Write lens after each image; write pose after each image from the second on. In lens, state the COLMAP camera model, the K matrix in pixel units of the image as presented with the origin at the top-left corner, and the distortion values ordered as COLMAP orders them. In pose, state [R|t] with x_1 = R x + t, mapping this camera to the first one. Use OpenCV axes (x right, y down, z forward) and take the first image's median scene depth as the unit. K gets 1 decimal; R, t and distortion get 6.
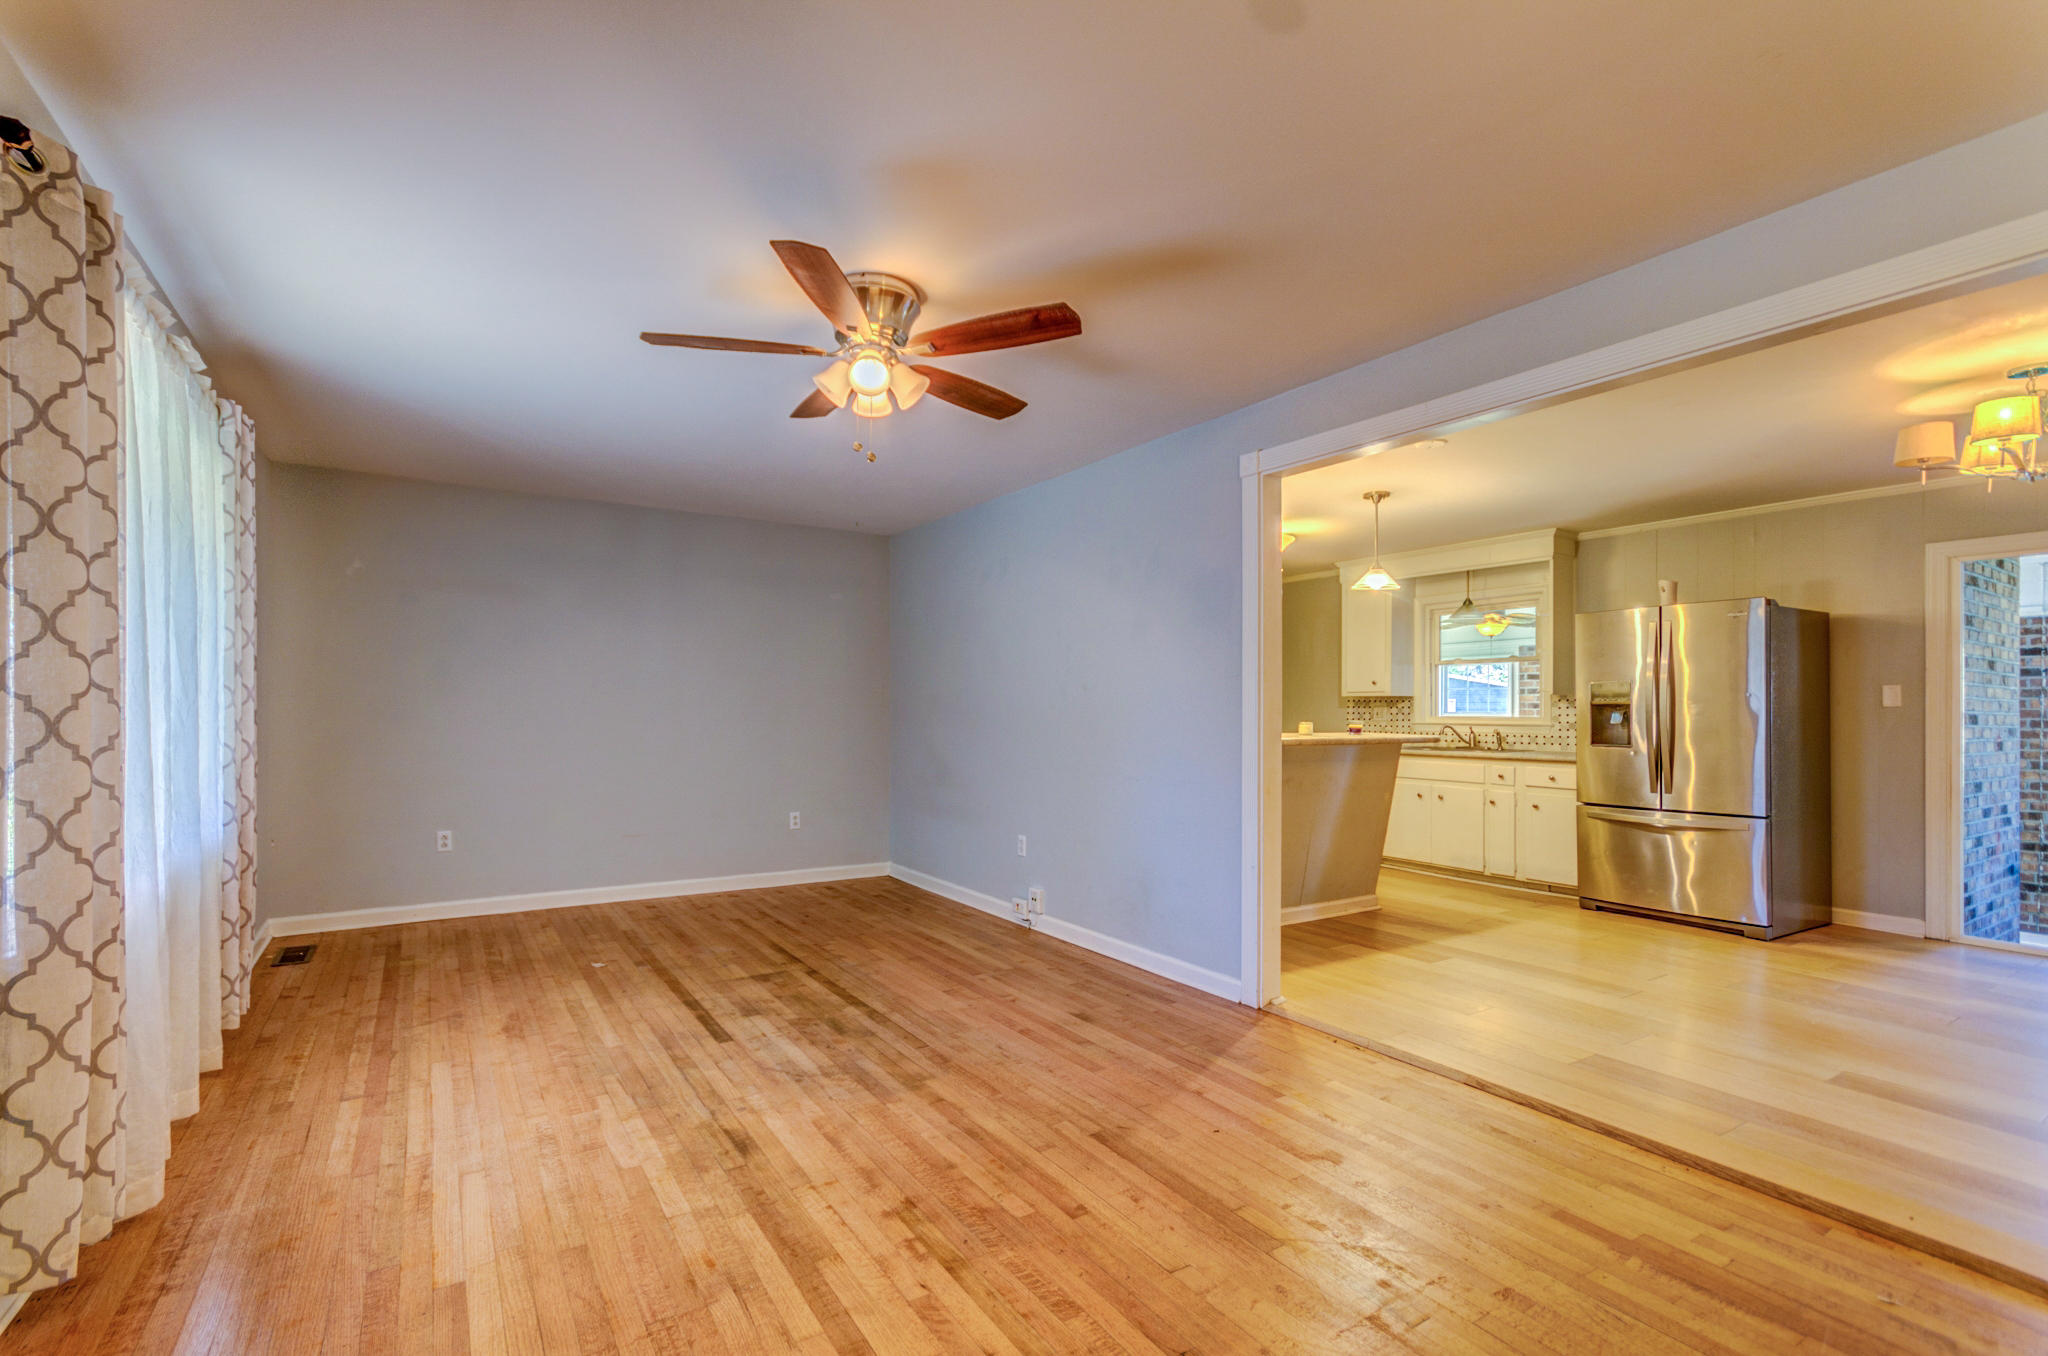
lens RADIAL K [[902.1, 0, 982.8], [0, 902.1, 708.3], [0, 0, 1]] dist [0.013616, -0.001057]
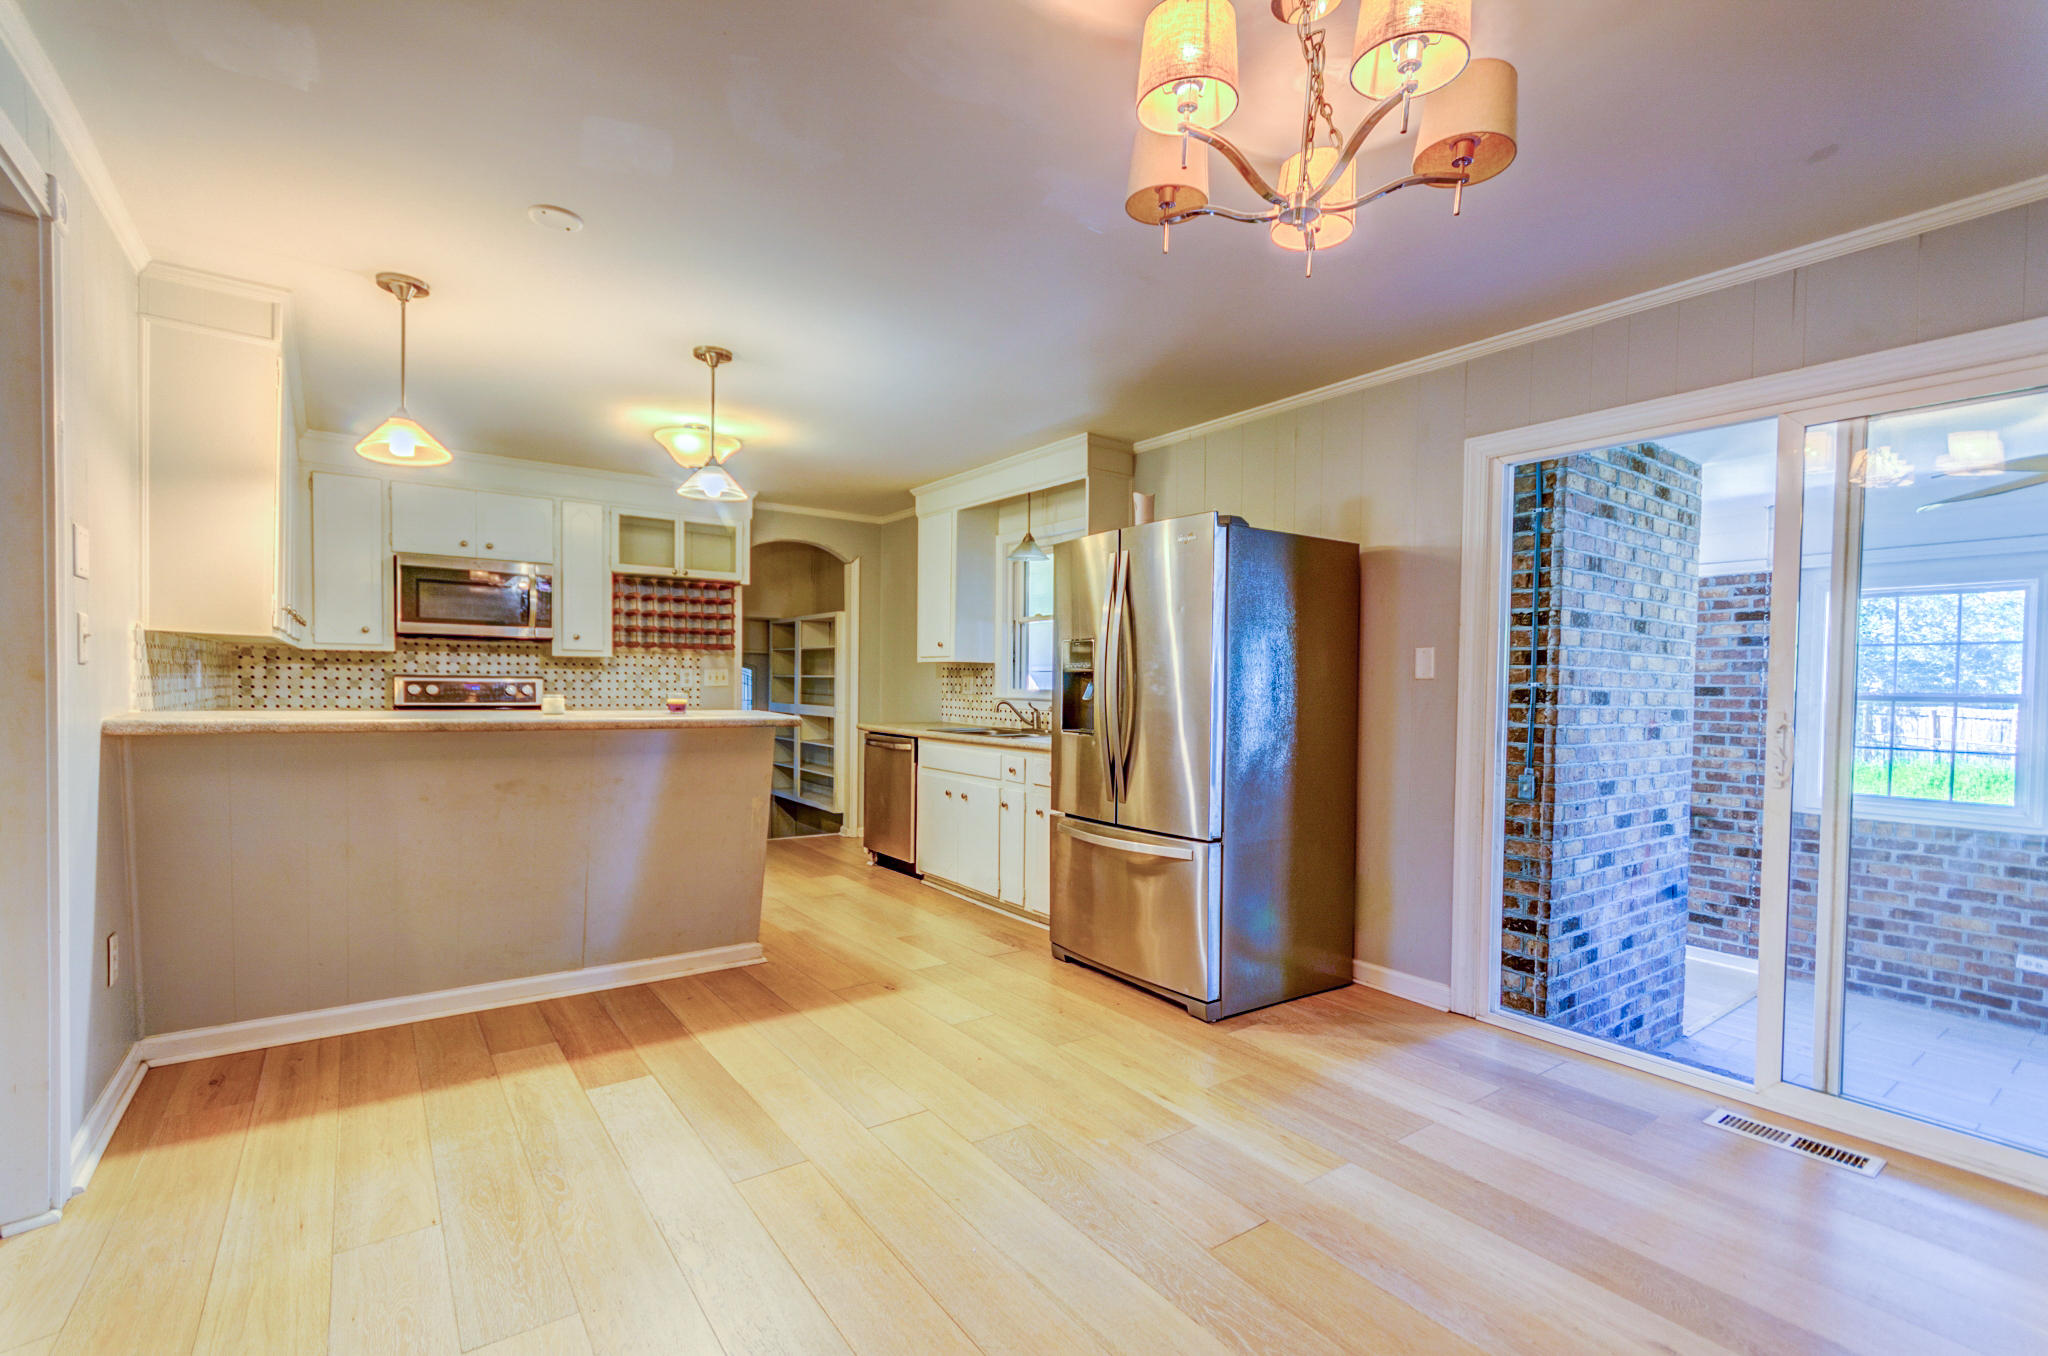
lens RADIAL K [[902.1, 0, 982.8], [0, 902.1, 708.3], [0, 0, 1]] dist [0.013616, -0.001057]
pose [[0.998677, 0.007370, 0.050889, 0.729509], [-0.008977, 0.999466, 0.031426, 0.002483], [-0.050630, -0.031841, 0.998210, 0.385550]]
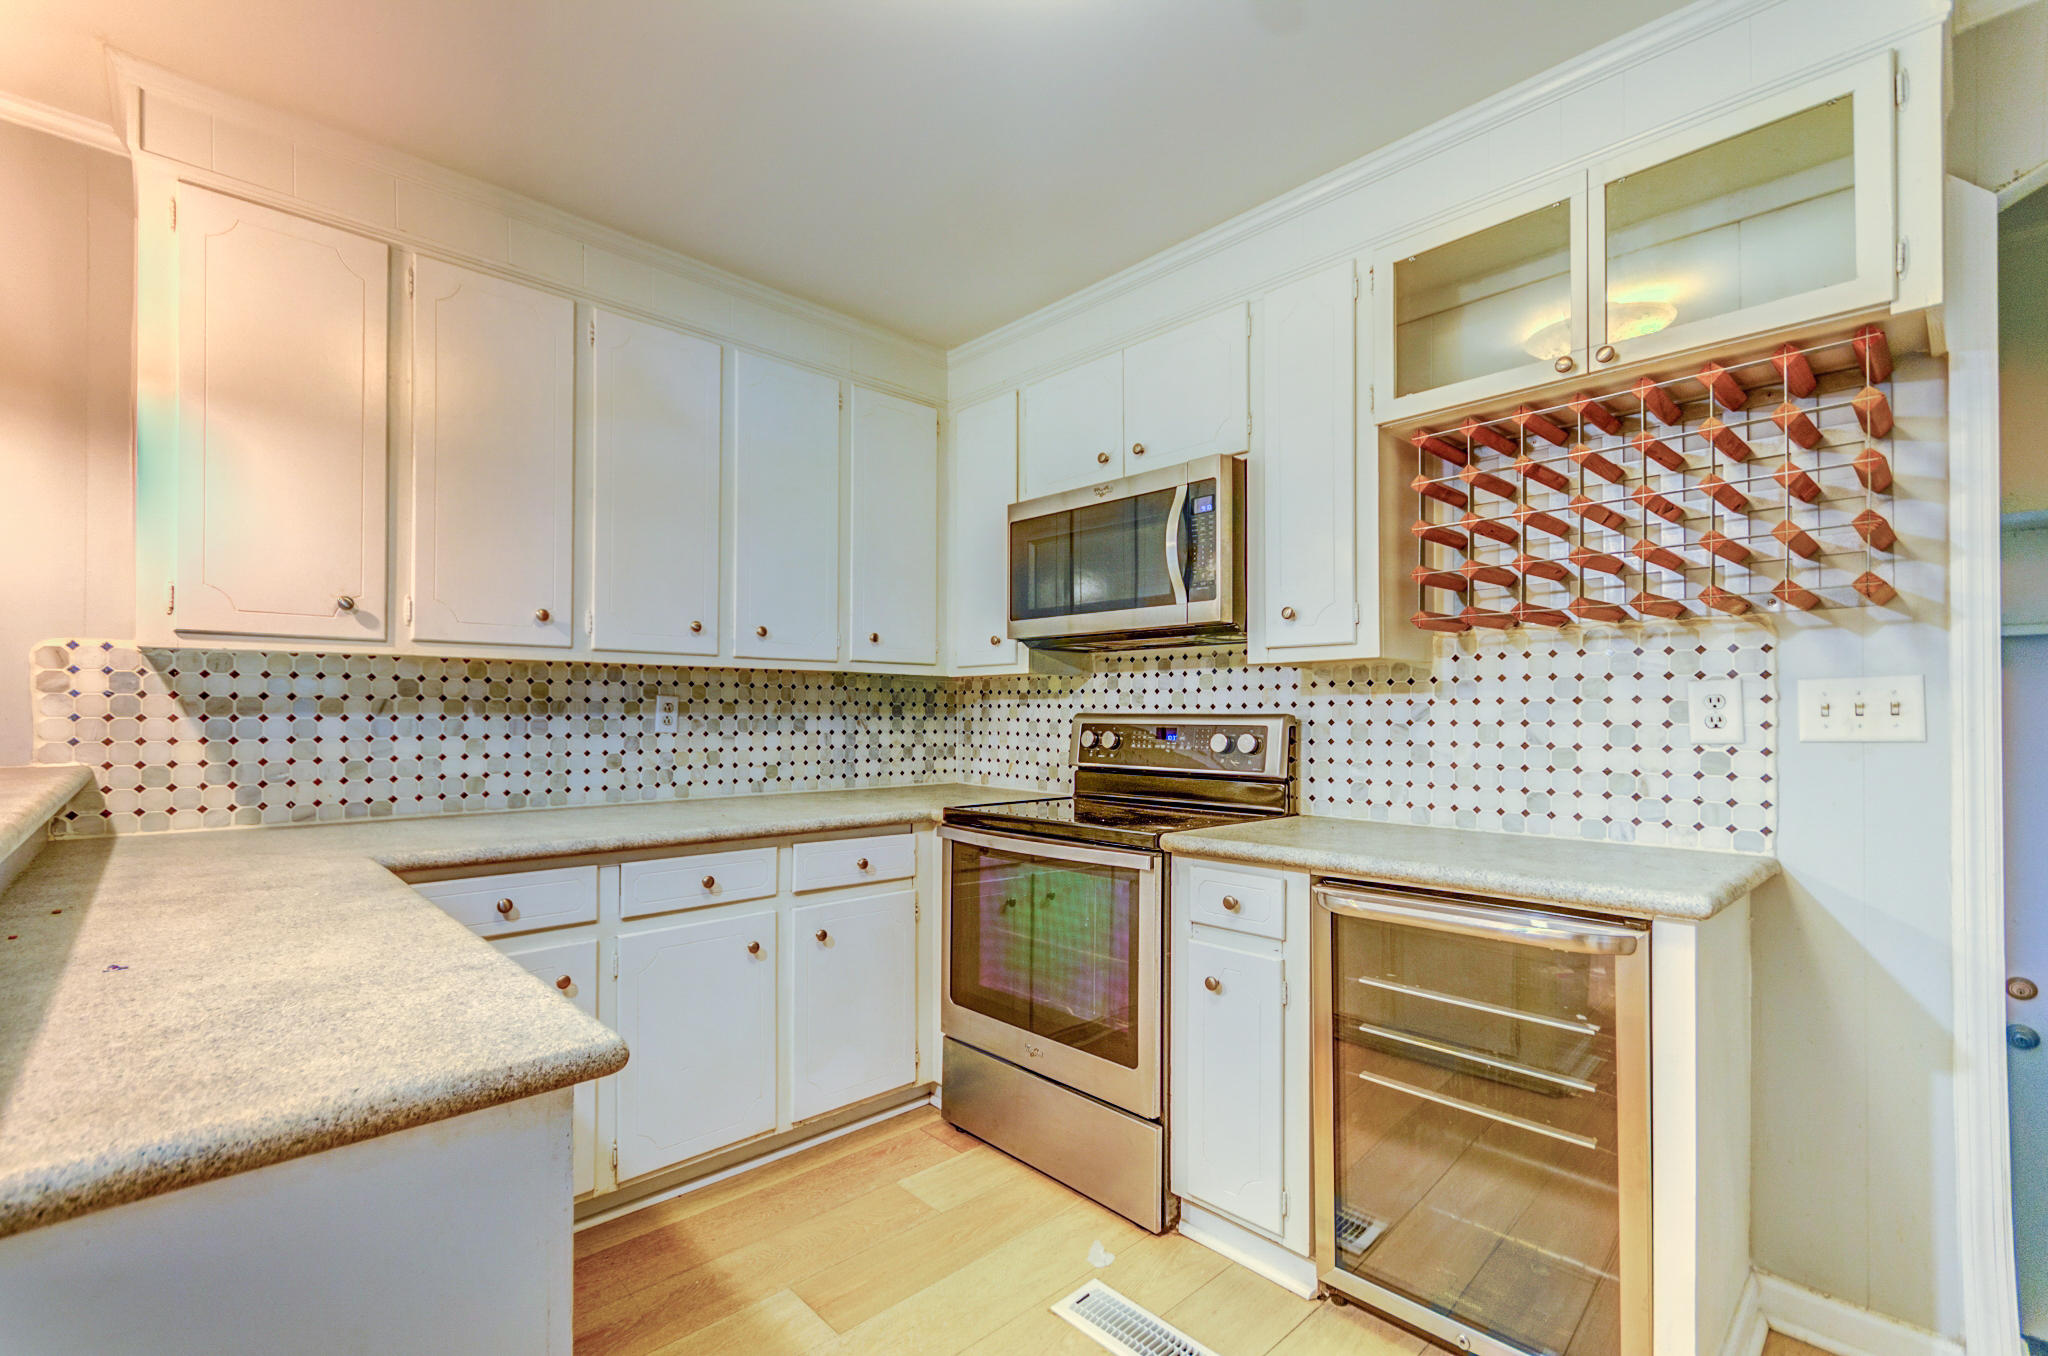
lens RADIAL K [[903.5, 0, 981.3], [0, 903.5, 709.0], [0, 0, 1]] dist [0.011003, -0.004714]
pose [[0.176800, -0.010576, -0.984190, 0.697249], [0.000615, 0.999943, -0.010634, 0.006705], [0.984247, 0.001275, 0.176797, 1.411230]]
